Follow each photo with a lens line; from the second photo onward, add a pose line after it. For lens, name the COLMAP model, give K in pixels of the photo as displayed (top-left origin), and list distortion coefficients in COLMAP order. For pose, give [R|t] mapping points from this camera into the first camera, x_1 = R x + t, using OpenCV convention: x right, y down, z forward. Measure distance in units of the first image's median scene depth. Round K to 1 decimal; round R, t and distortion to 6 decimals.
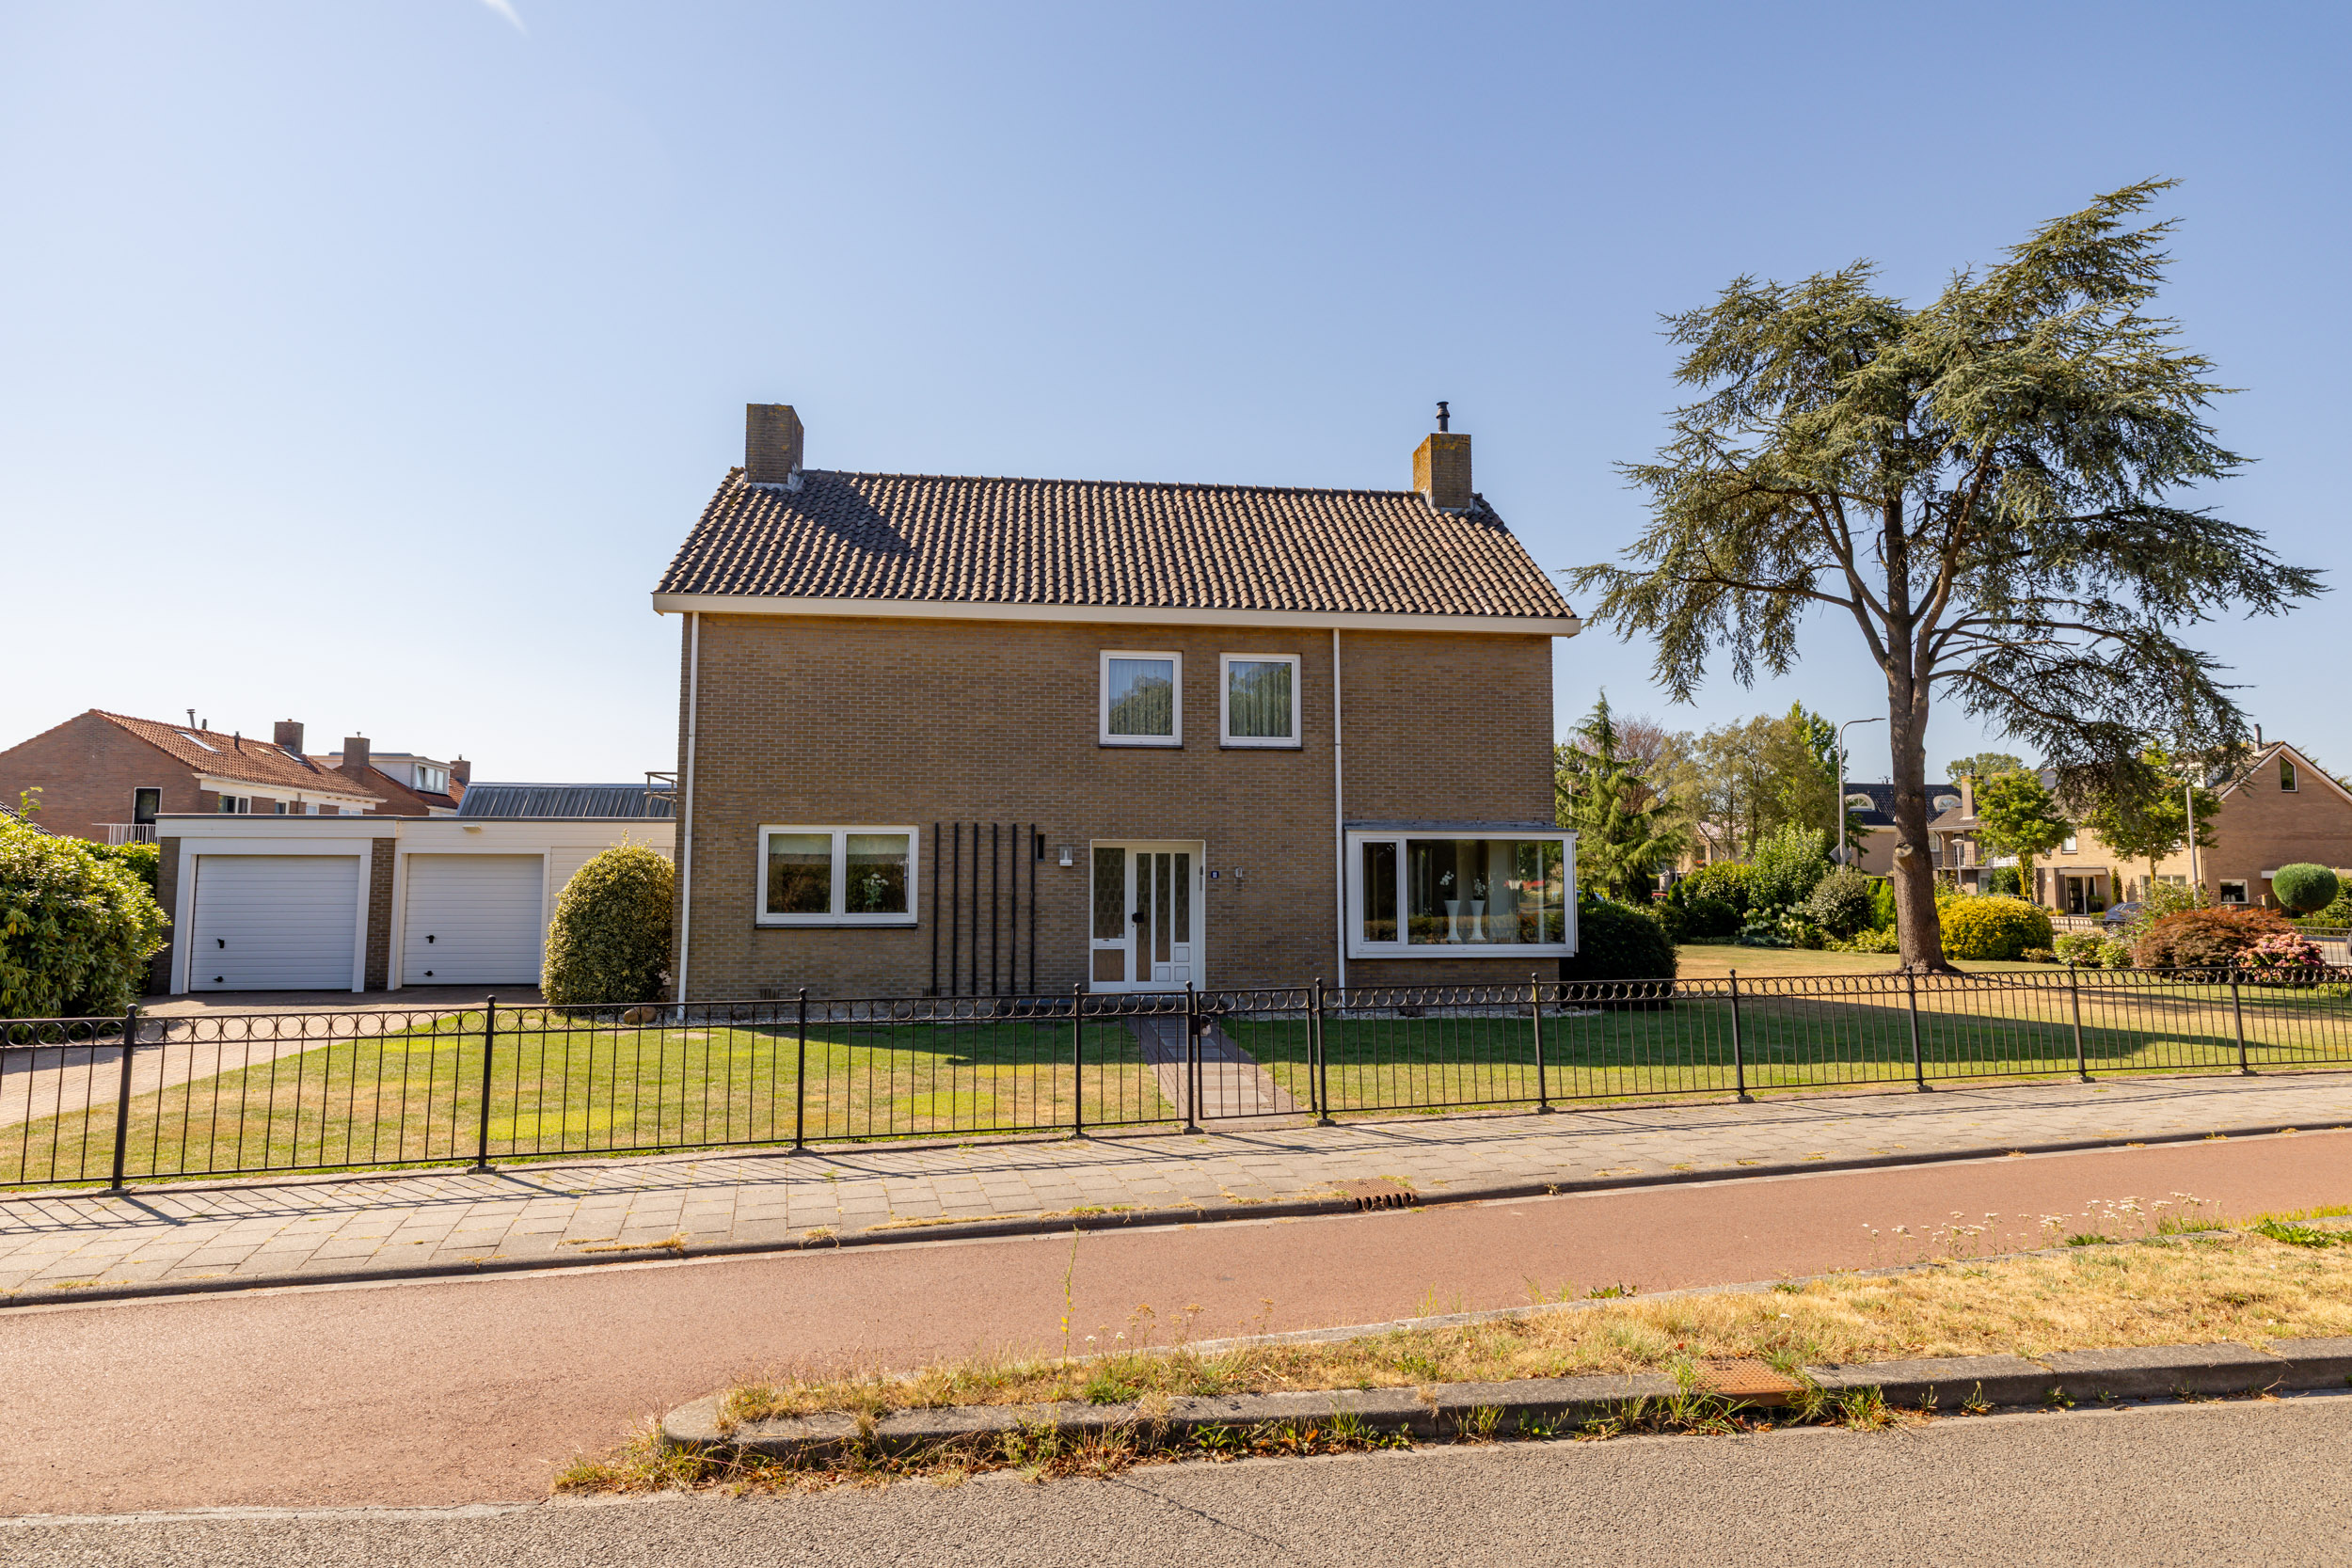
lens RADIAL K [[1296.7, 0, 1176.0], [0, 1296.7, 784.0], [0, 0, 1]] dist [0.005489, 0.001155]
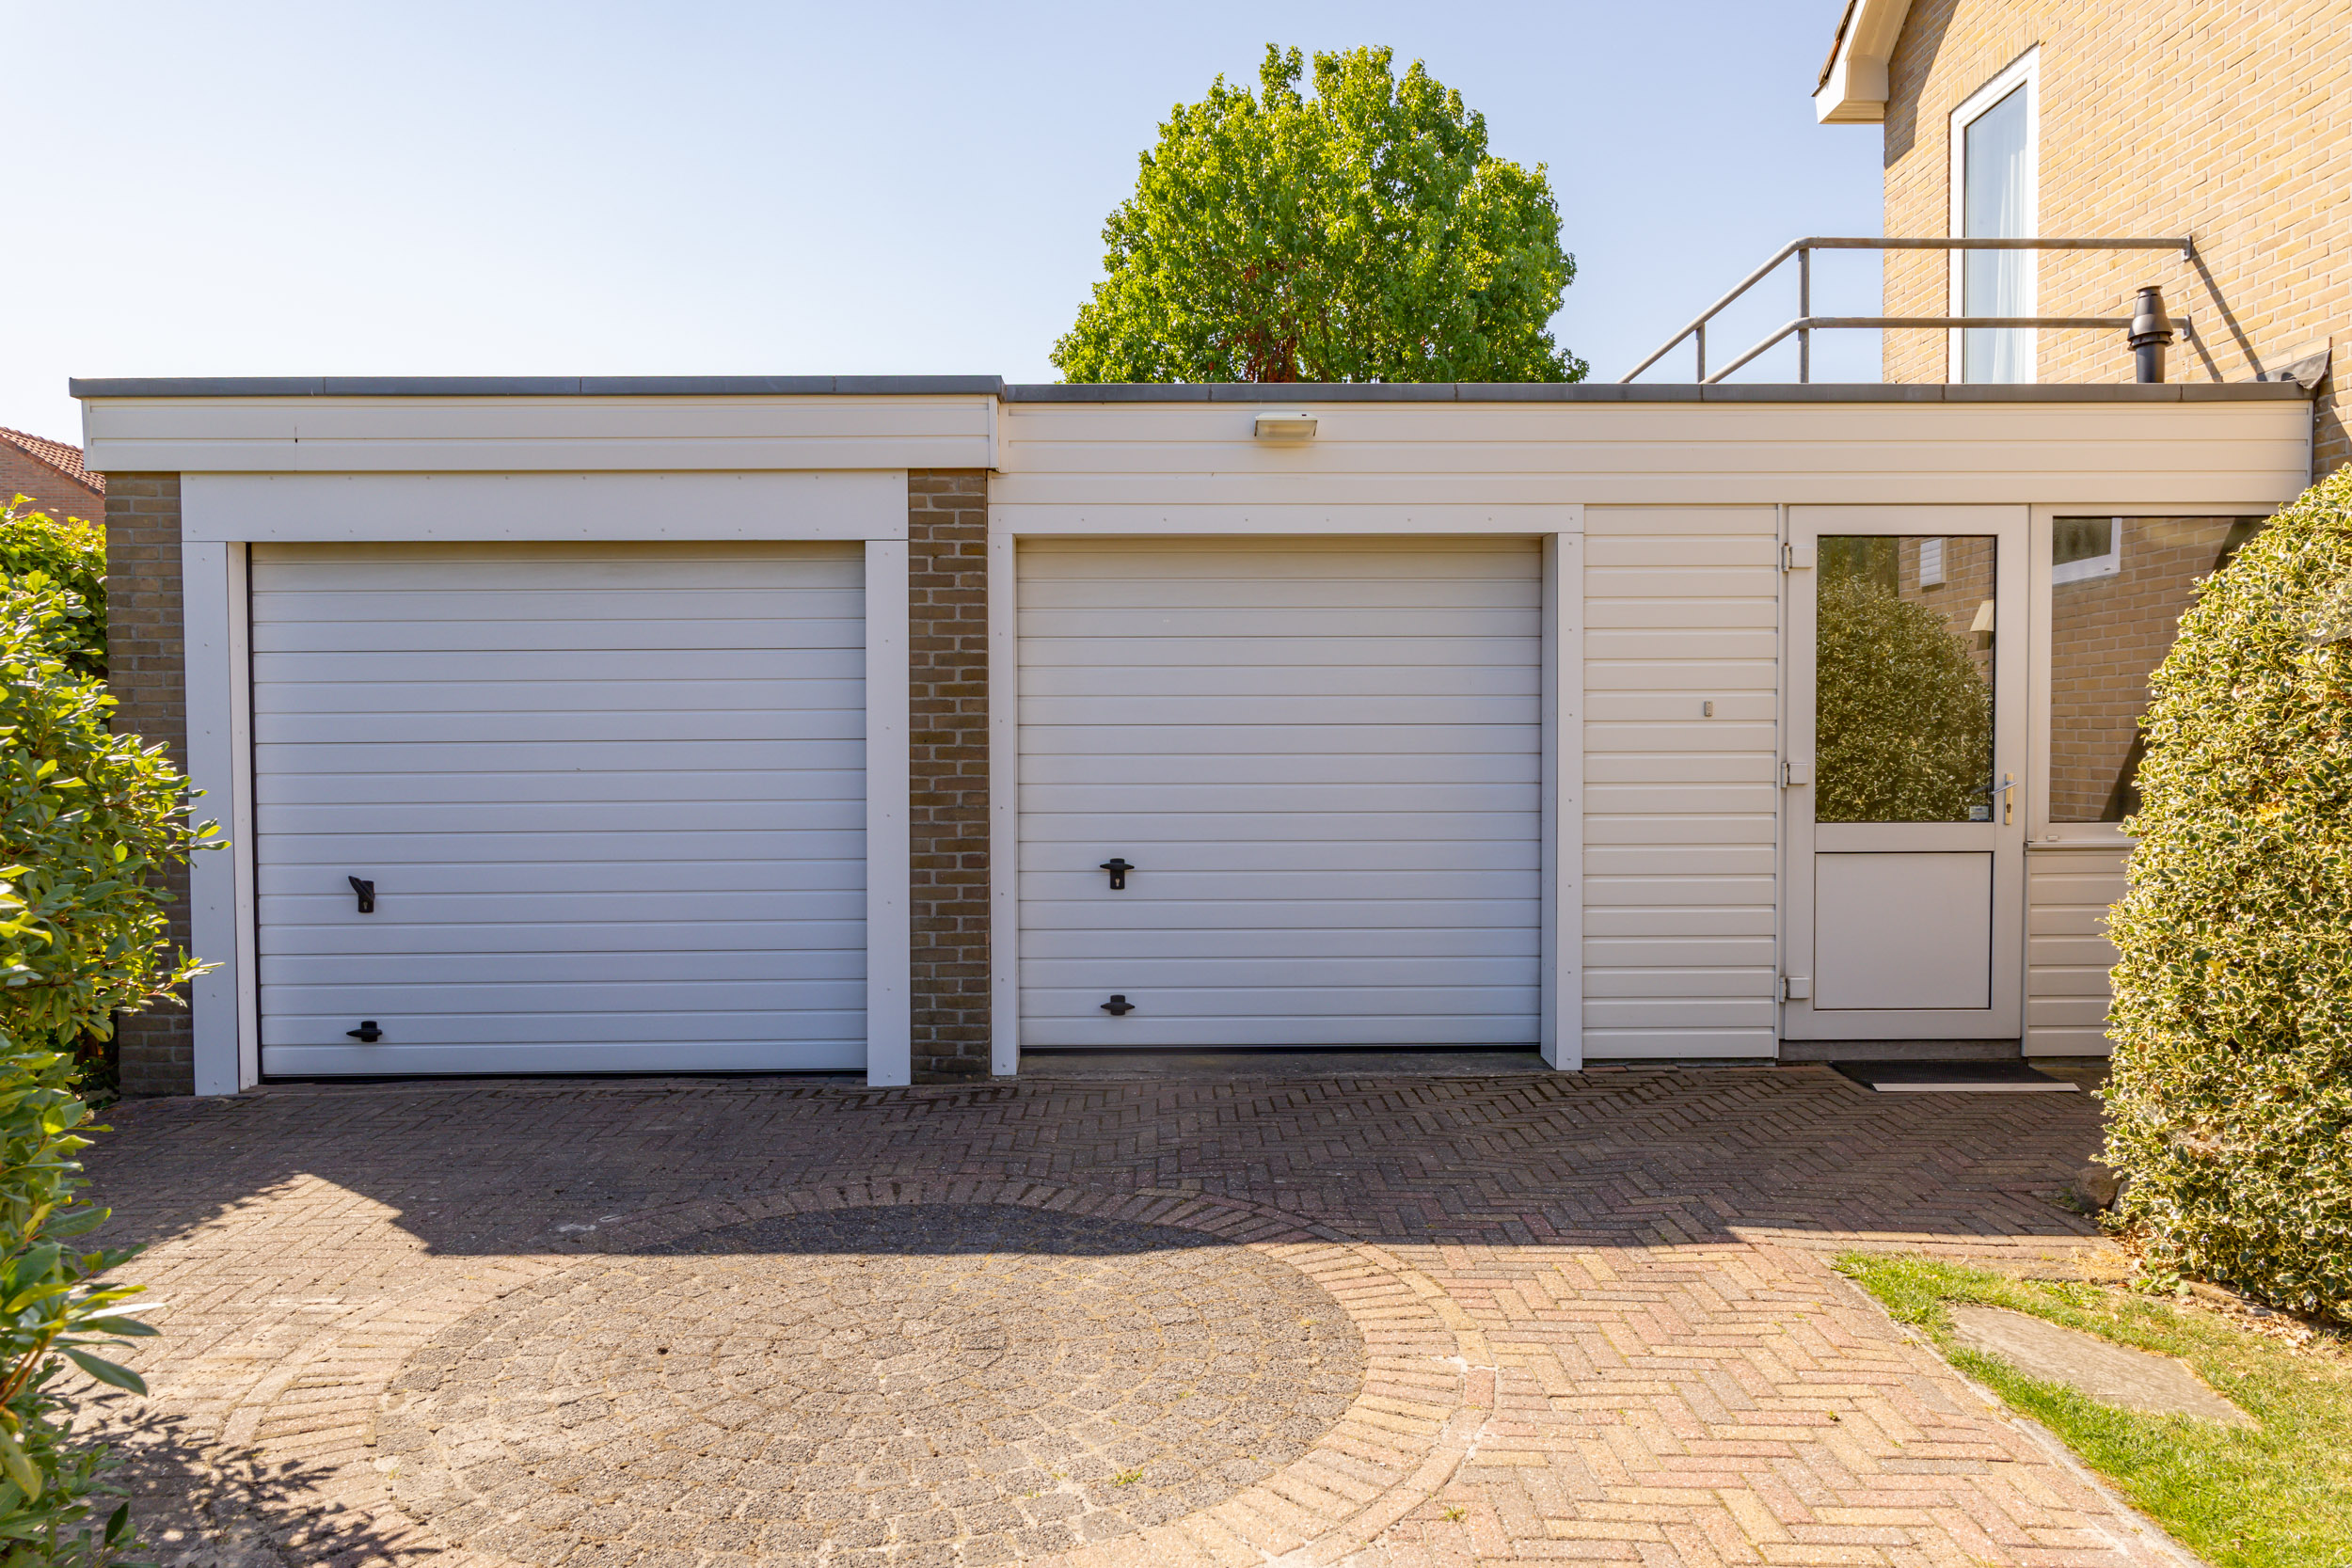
lens RADIAL K [[1658.2, 0, 1217.1], [0, 1658.2, 798.1], [0, 0, 1]] dist [-0.023797, 0.044960]
pose [[0.996936, -0.002908, -0.078162, -0.592861], [0.011747, 0.993542, 0.112856, 0.075777], [0.077329, -0.113429, 0.990532, 0.759762]]
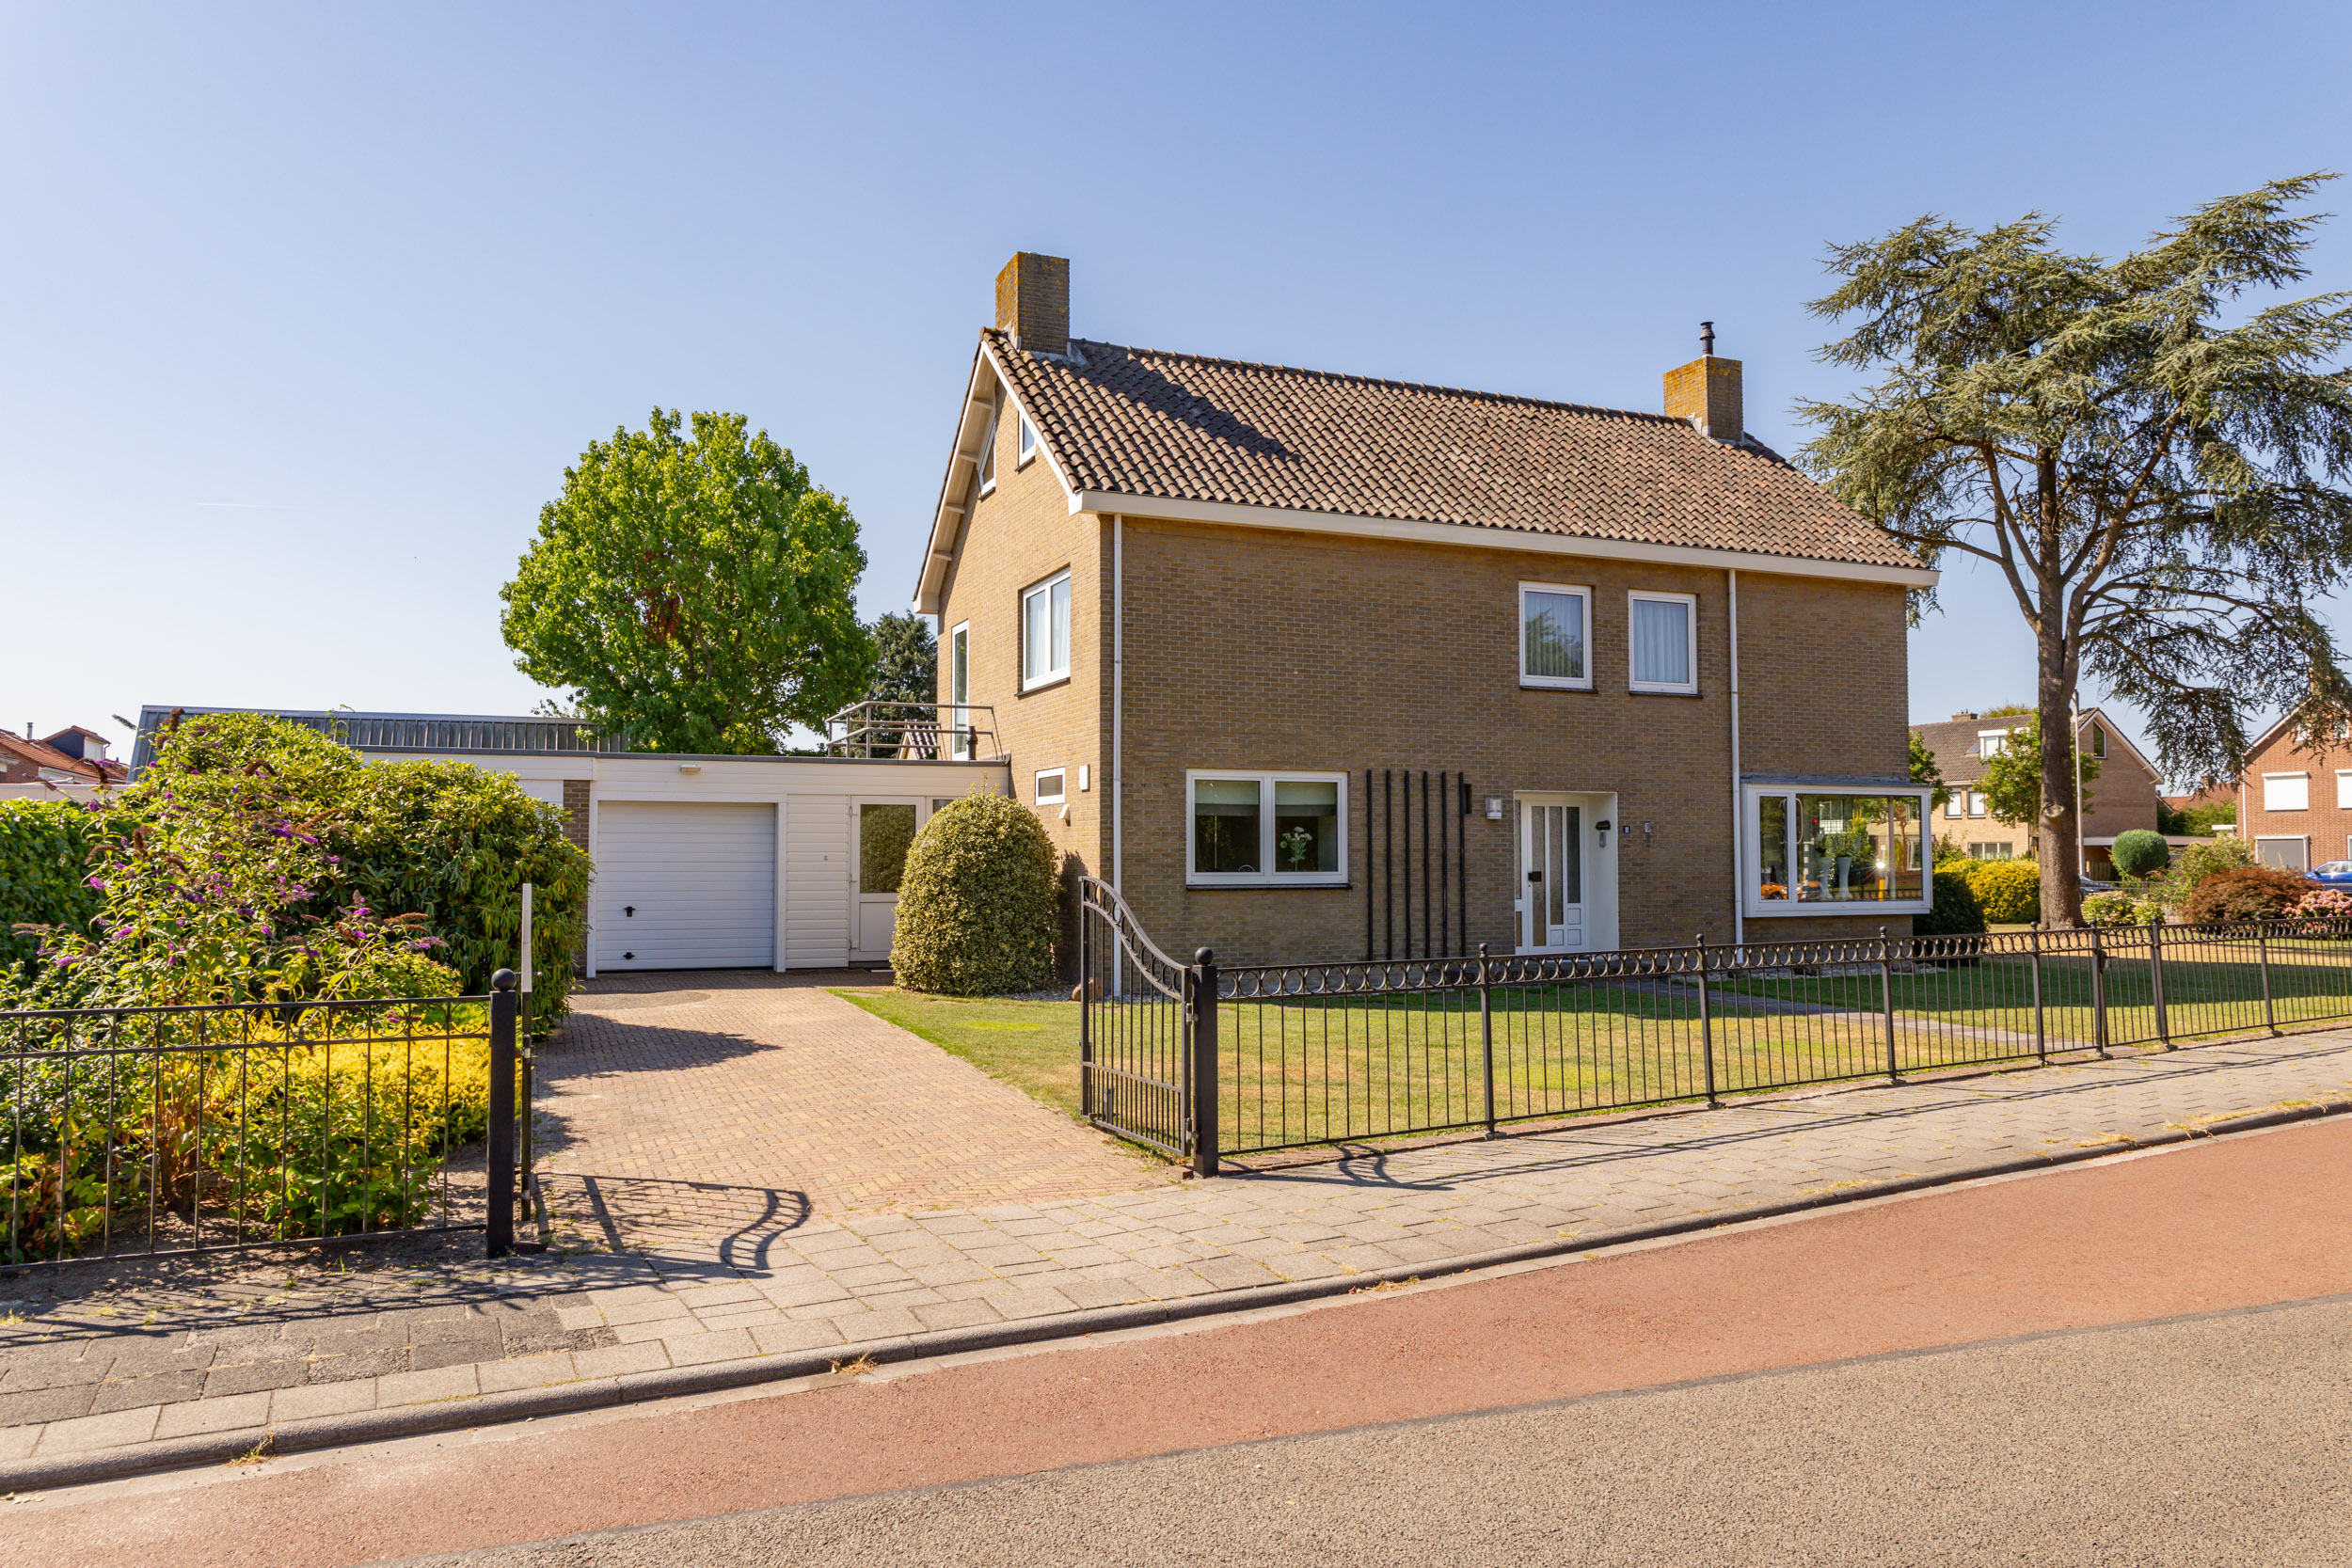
lens RADIAL K [[1658.2, 0, 1217.1], [0, 1658.2, 798.1], [0, 0, 1]] dist [-0.023797, 0.044960]
pose [[0.956479, 0.008206, 0.291684, -0.591561], [-0.019938, 0.999106, 0.037271, 0.008947], [-0.291118, -0.041464, 0.955788, -0.047726]]
